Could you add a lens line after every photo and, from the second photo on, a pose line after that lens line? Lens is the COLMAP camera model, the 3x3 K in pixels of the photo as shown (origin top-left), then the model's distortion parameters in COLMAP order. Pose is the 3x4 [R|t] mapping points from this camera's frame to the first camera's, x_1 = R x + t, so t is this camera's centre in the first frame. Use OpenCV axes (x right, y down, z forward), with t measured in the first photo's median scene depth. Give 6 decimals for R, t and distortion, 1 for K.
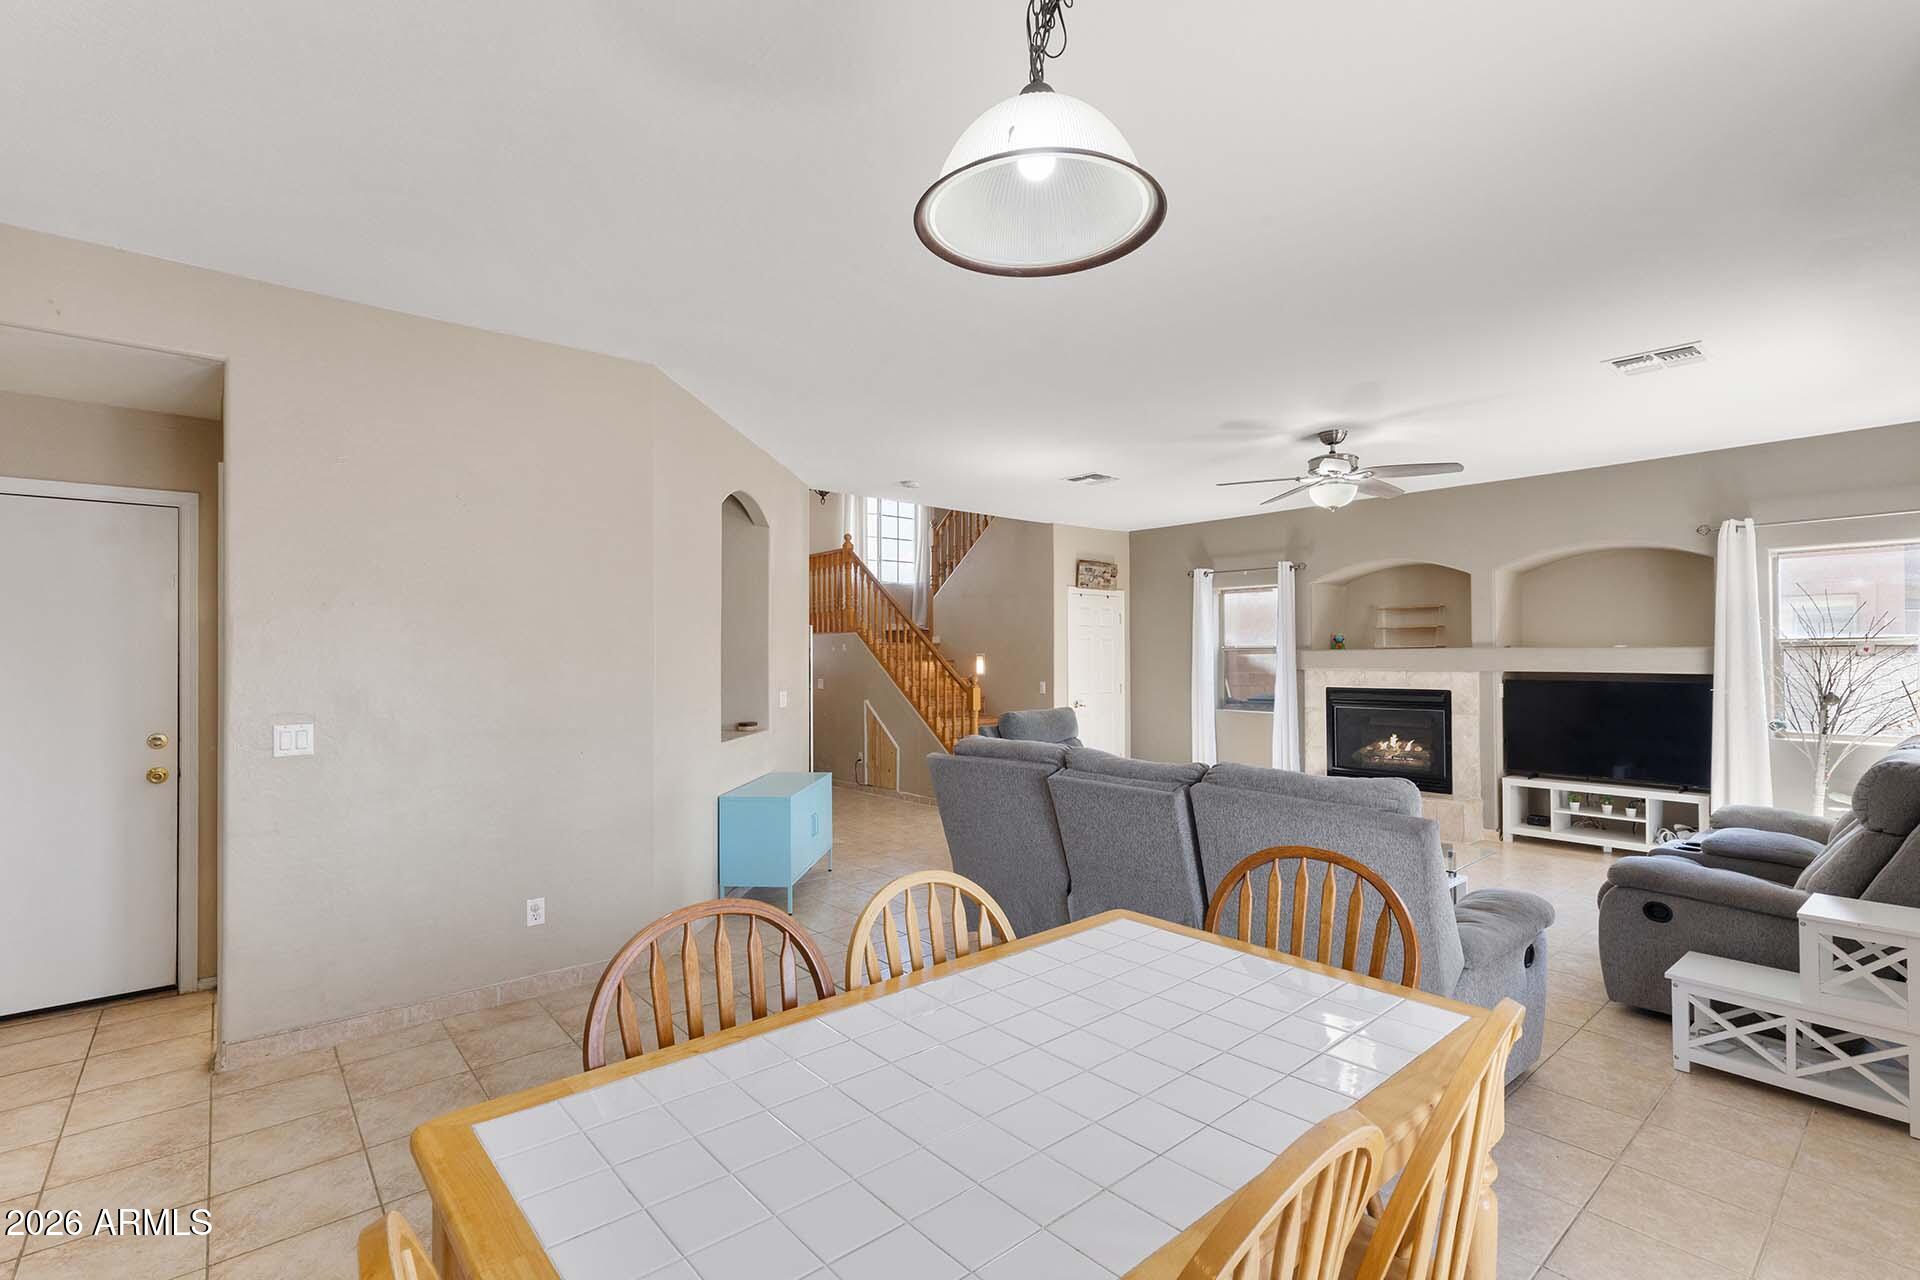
lens RADIAL K [[876.2, 0, 958.9], [0, 876.2, 642.6], [0, 0, 1]] dist [0.010061, 0.000011]
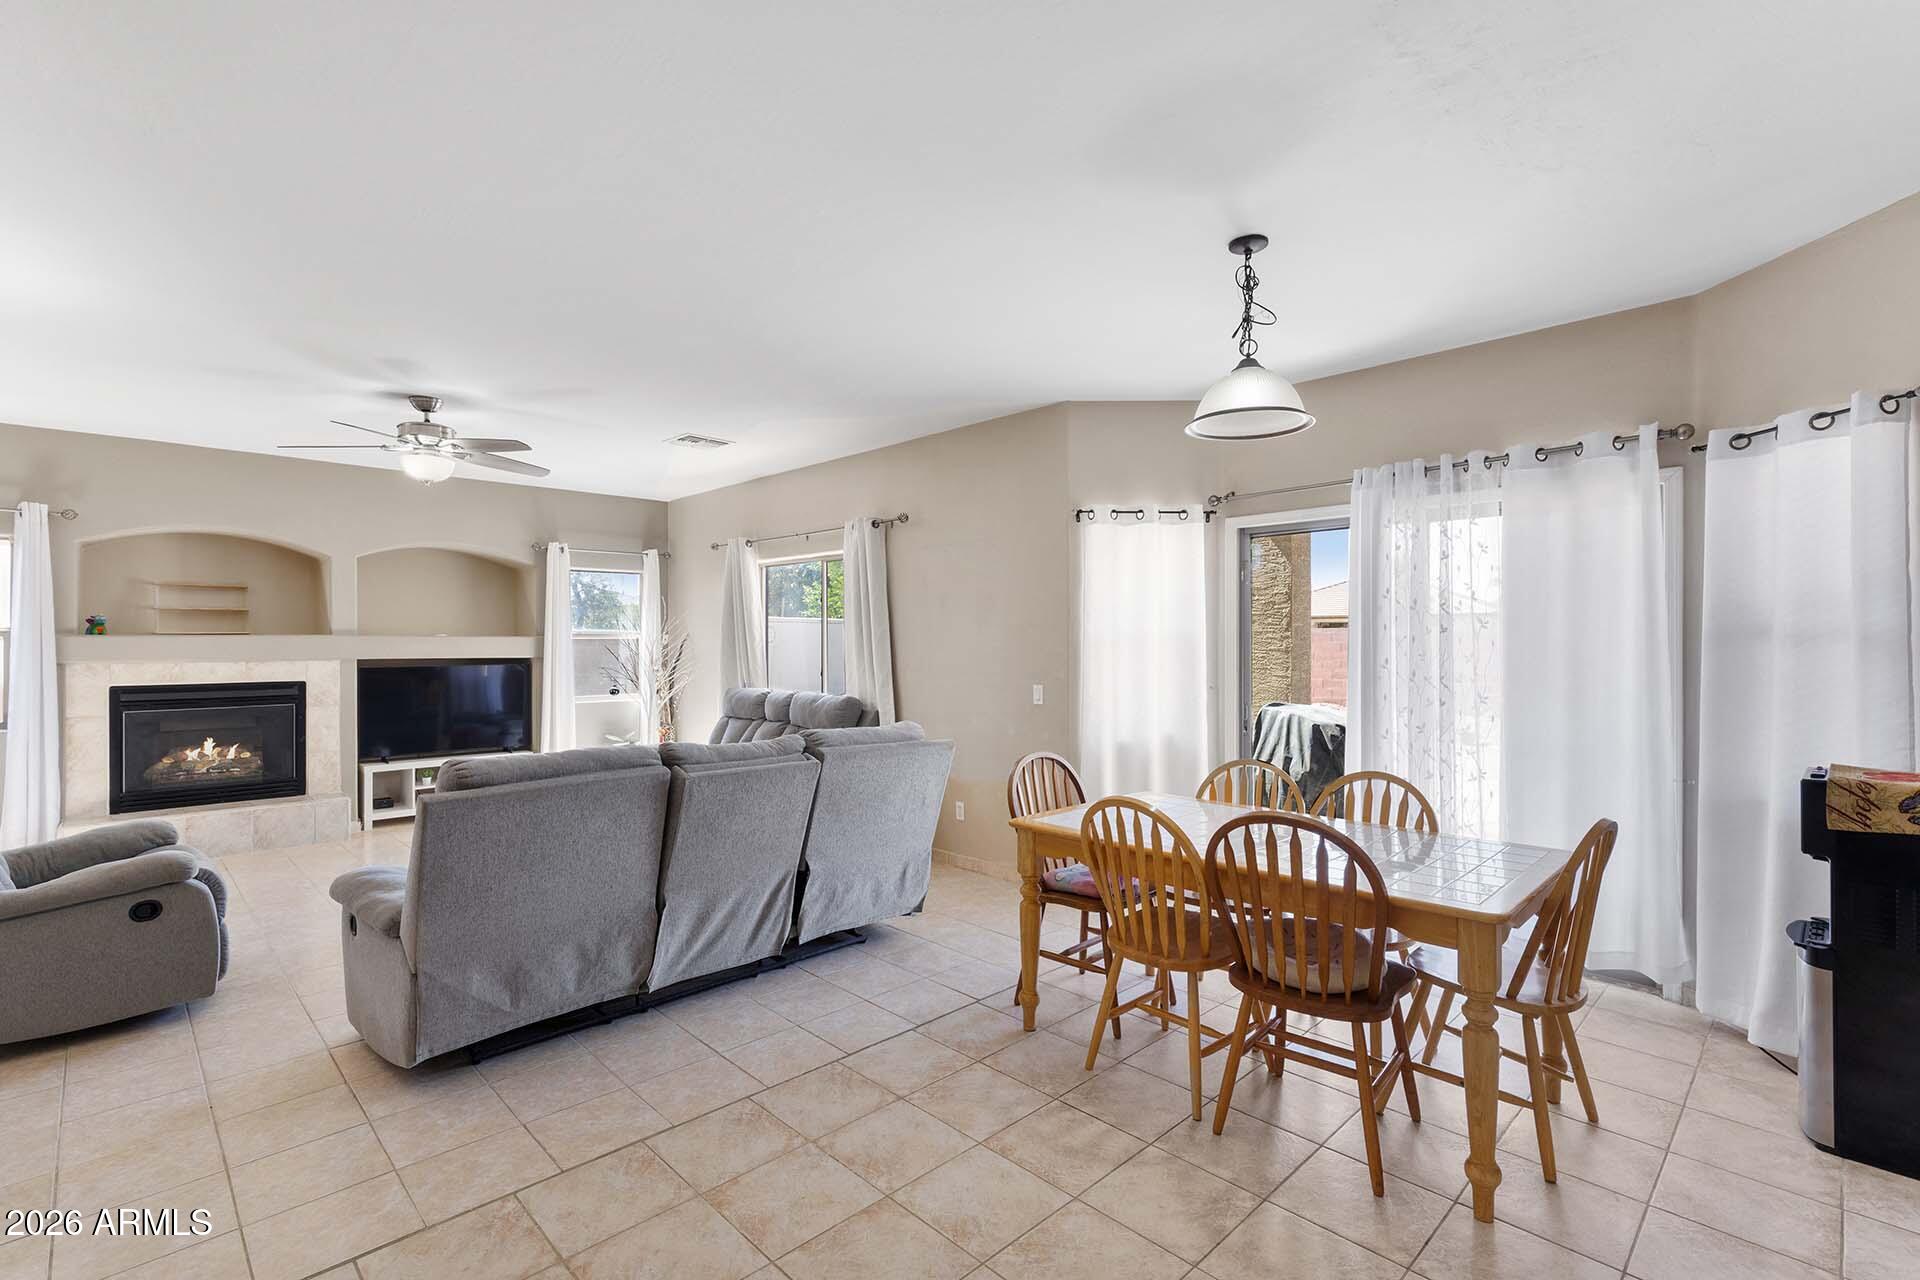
lens RADIAL K [[876.2, 0, 960.1], [0, 876.2, 642.0], [0, 0, 1]] dist [0.010061, 0.000011]
pose [[-0.063042, 0.003144, 0.998006, -0.366105], [-0.014376, 0.999888, -0.004058, 0.006710], [-0.997907, -0.014603, -0.062990, 0.347235]]
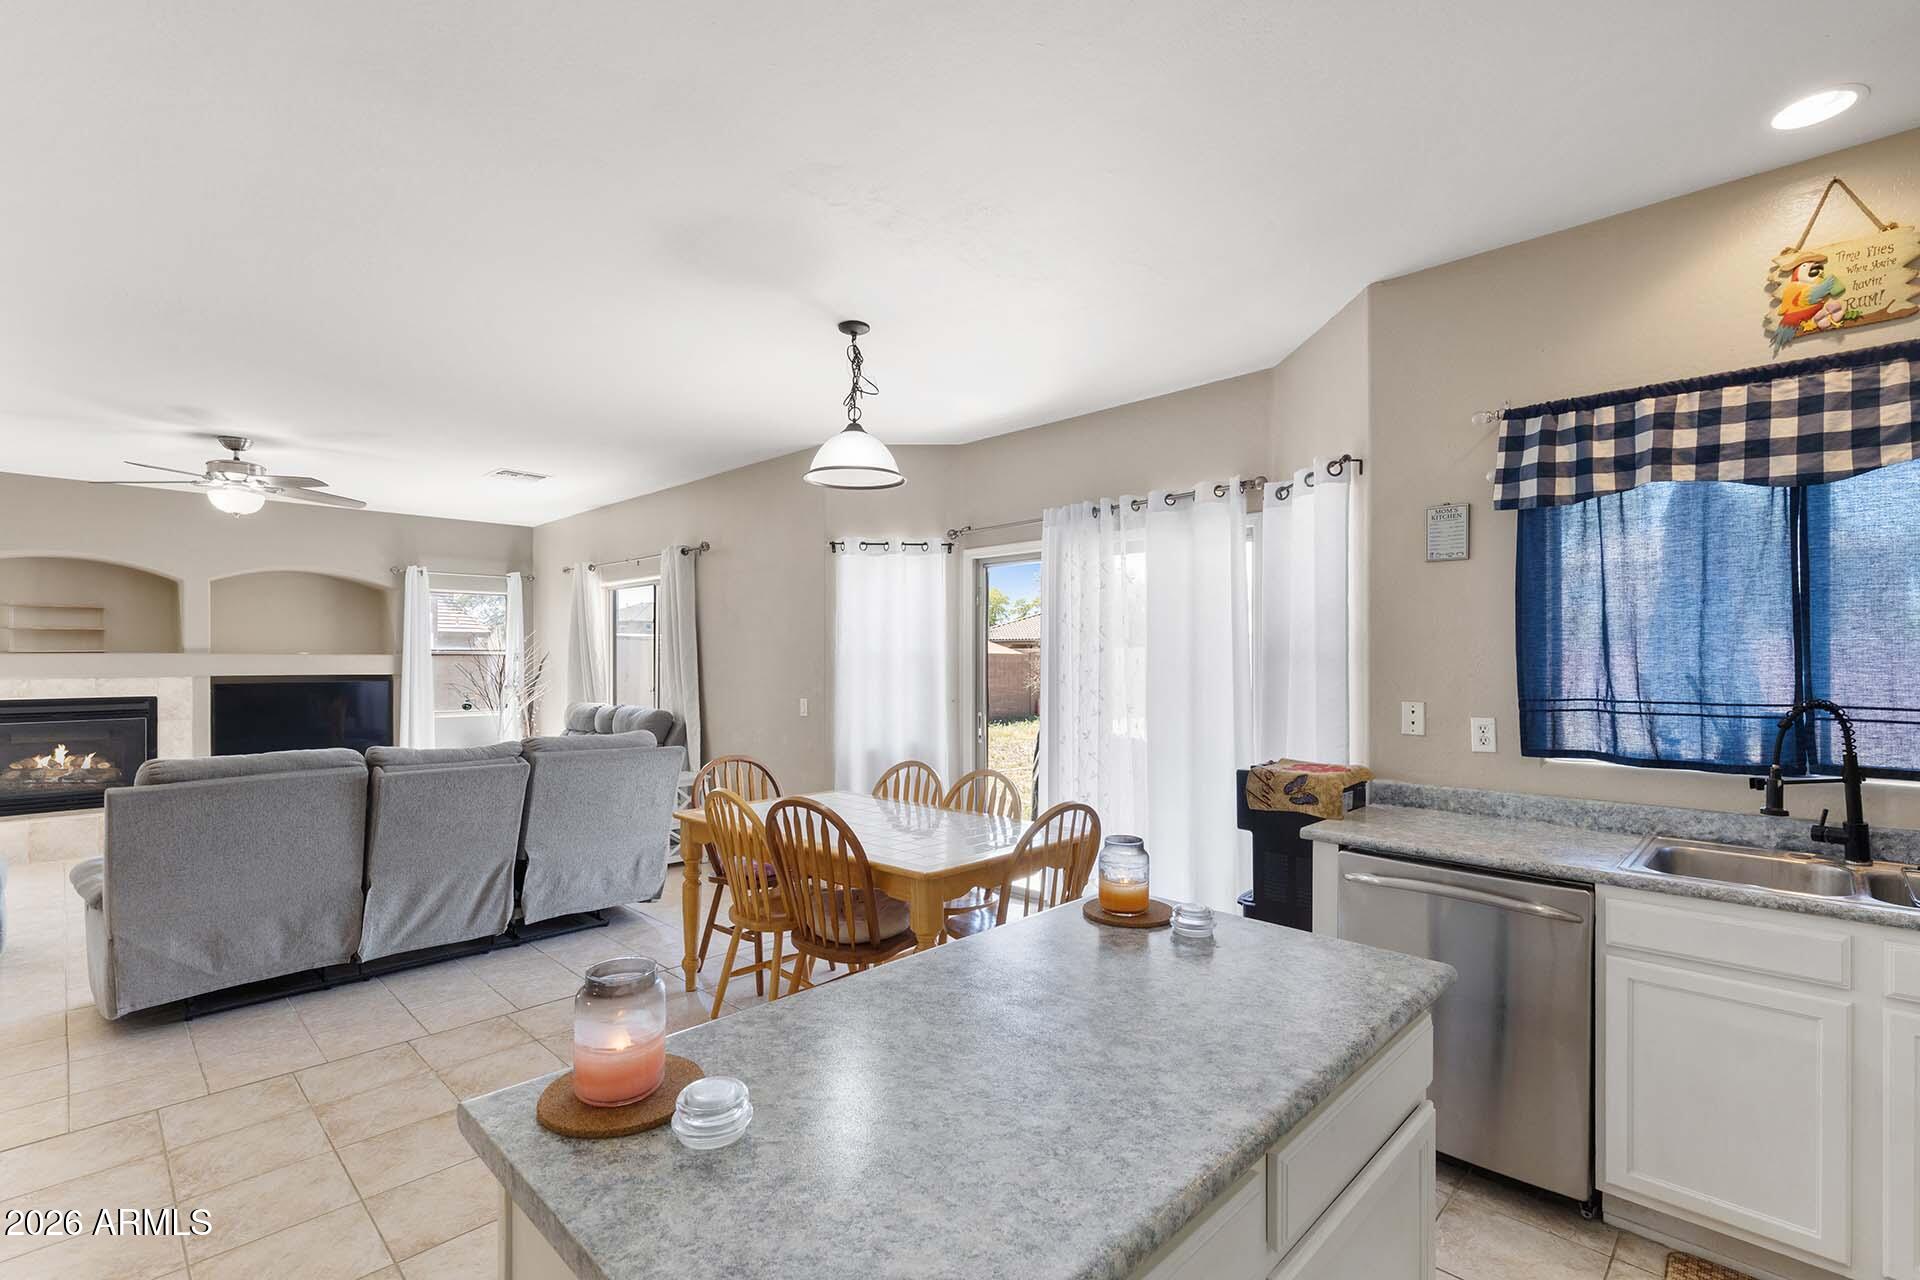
lens RADIAL K [[876.2, 0, 961.6], [0, 876.2, 659.3], [0, 0, 1]] dist [0.010061, 0.000011]
pose [[-0.084121, 0.003687, 0.996449, -0.454283], [-0.014383, 0.999884, -0.004914, 0.004274], [-0.996352, -0.014746, -0.084059, 0.175849]]
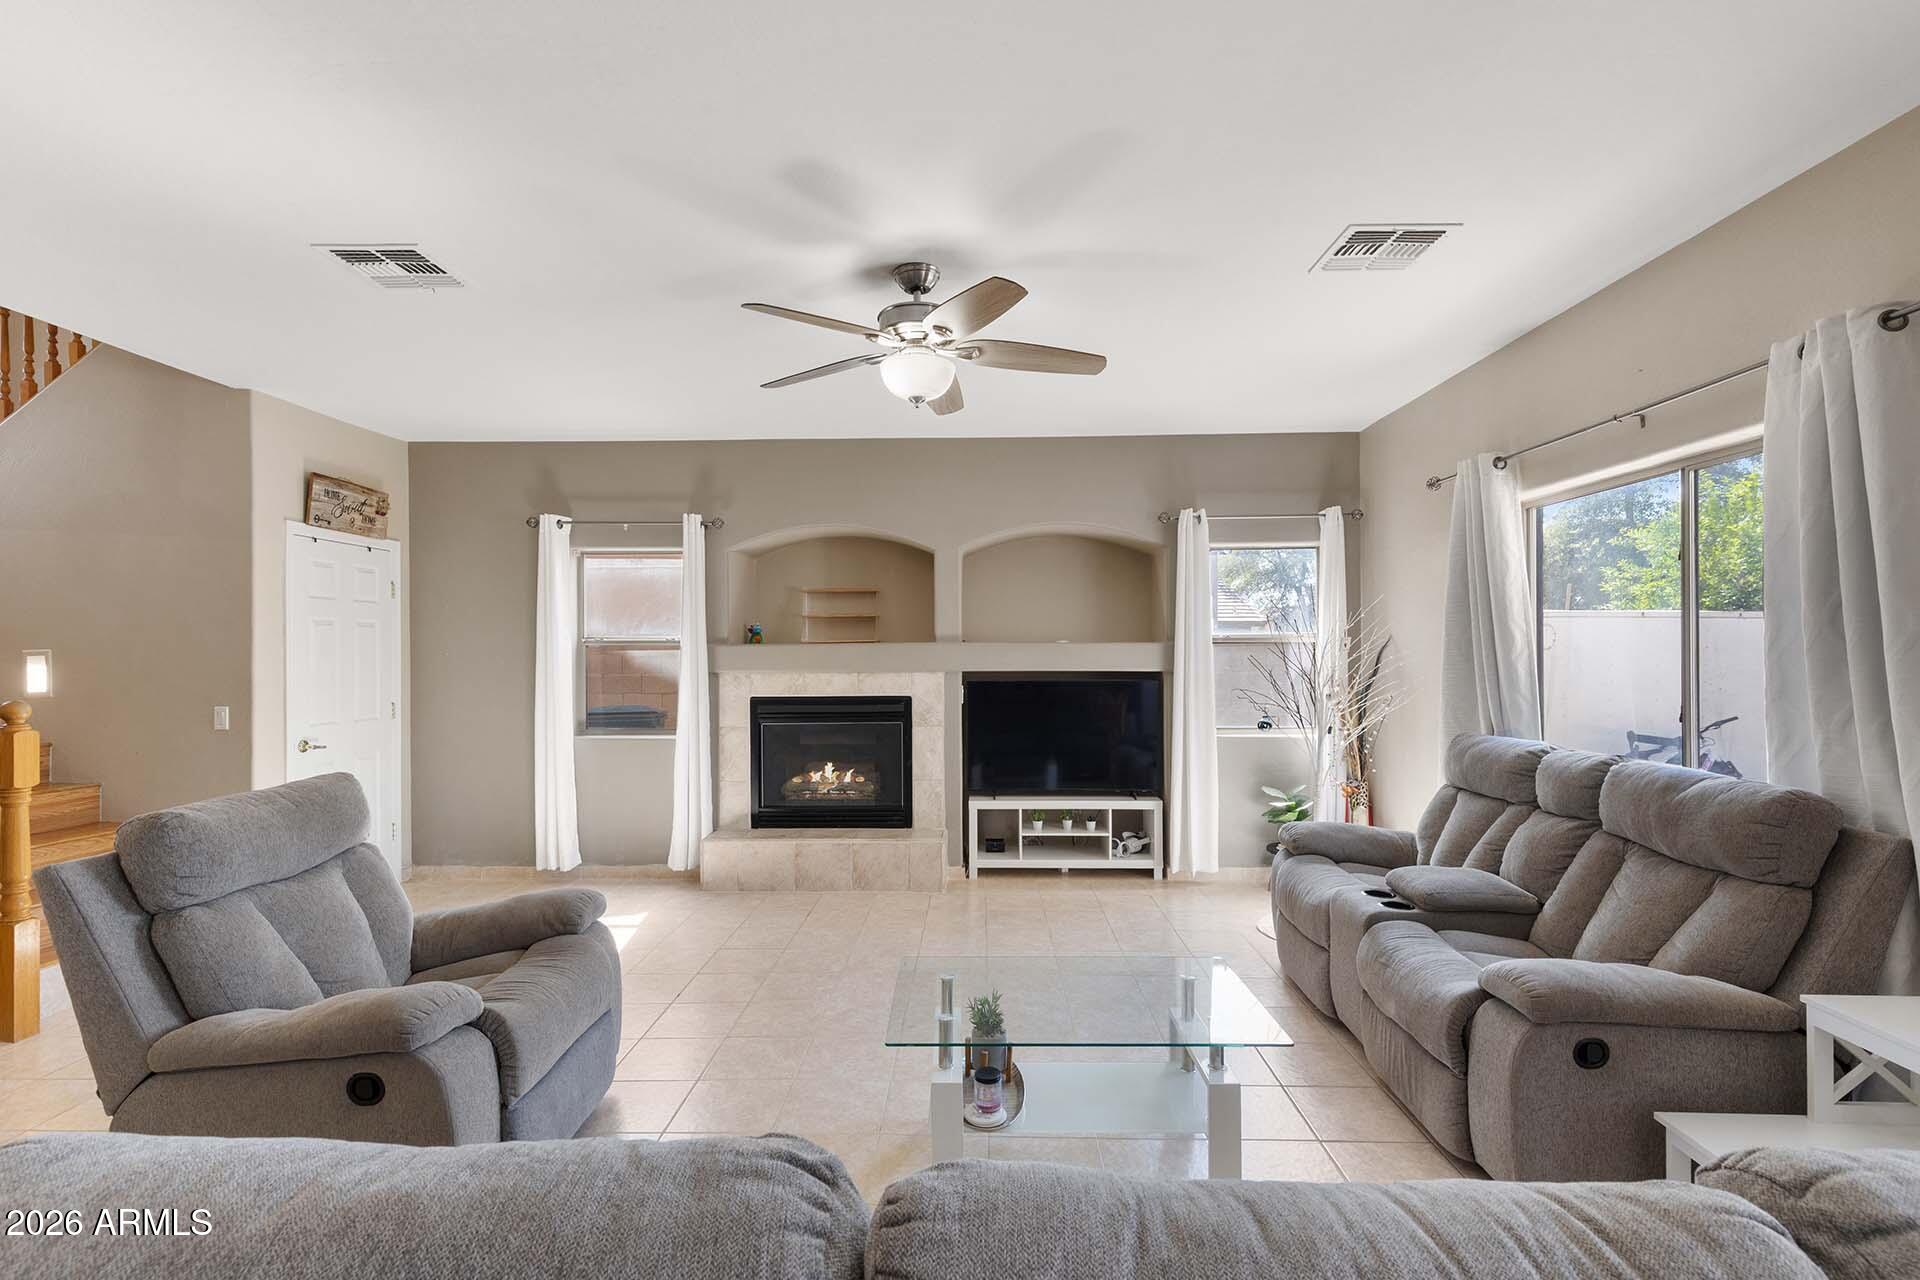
lens RADIAL K [[876.2, 0, 959.0], [0, 876.2, 651.9], [0, 0, 1]] dist [0.010061, 0.000011]
pose [[0.672288, 0.000281, 0.740289, 0.006872], [-0.009289, 0.999924, 0.008057, 0.007193], [-0.740231, -0.012293, 0.672240, 0.405104]]
